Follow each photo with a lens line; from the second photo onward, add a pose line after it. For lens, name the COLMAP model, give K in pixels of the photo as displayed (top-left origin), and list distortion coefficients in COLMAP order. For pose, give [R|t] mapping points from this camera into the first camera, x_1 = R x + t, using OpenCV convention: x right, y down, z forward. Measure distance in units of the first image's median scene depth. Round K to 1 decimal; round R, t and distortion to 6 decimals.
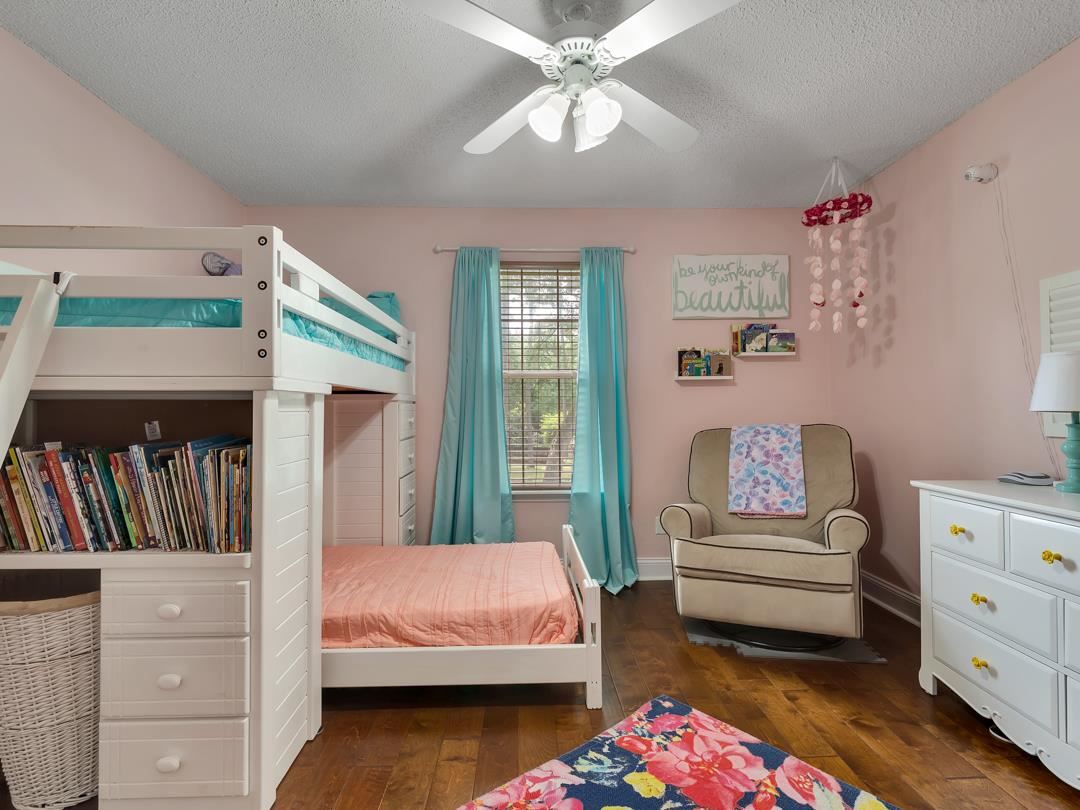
lens RADIAL K [[547.8, 0, 541.2], [0, 547.8, 404.3], [0, 0, 1]] dist [-0.000974, -0.006025]
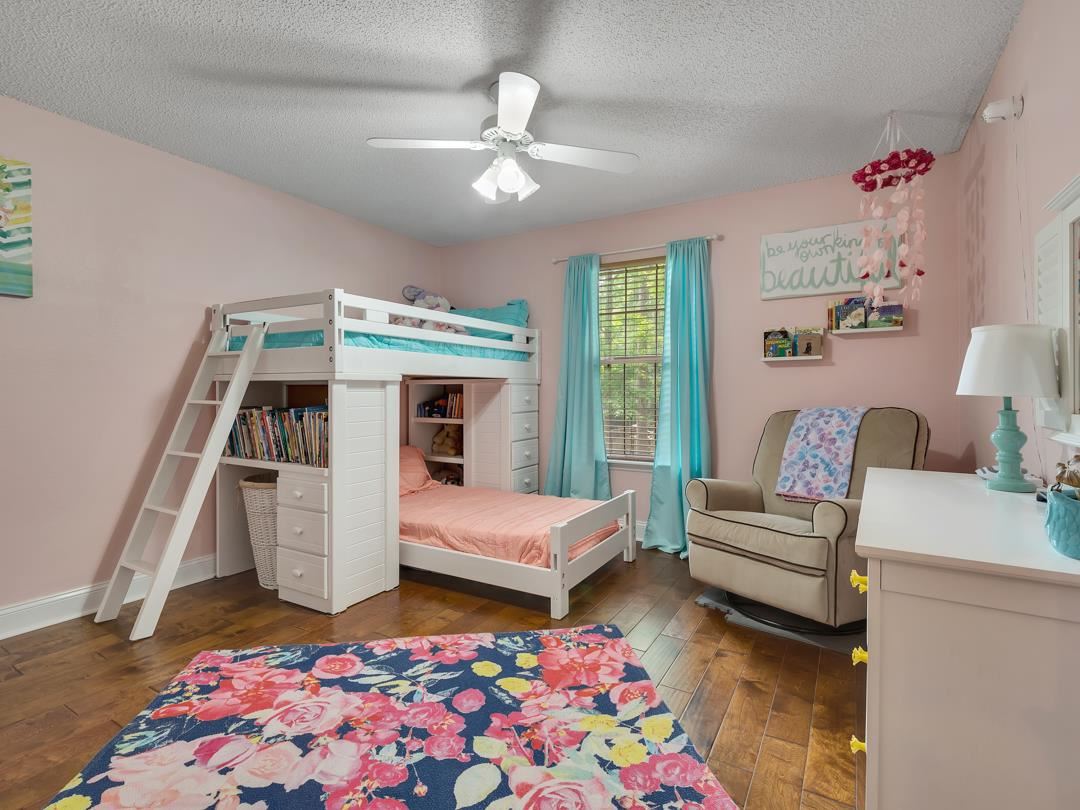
lens RADIAL K [[547.8, 0, 542.2], [0, 547.8, 397.7], [0, 0, 1]] dist [-0.000974, -0.006025]
pose [[0.841421, 0.010962, -0.540269, 0.592691], [0.003577, 0.999659, 0.025855, -0.006303], [0.540368, -0.023687, 0.841095, -0.083652]]
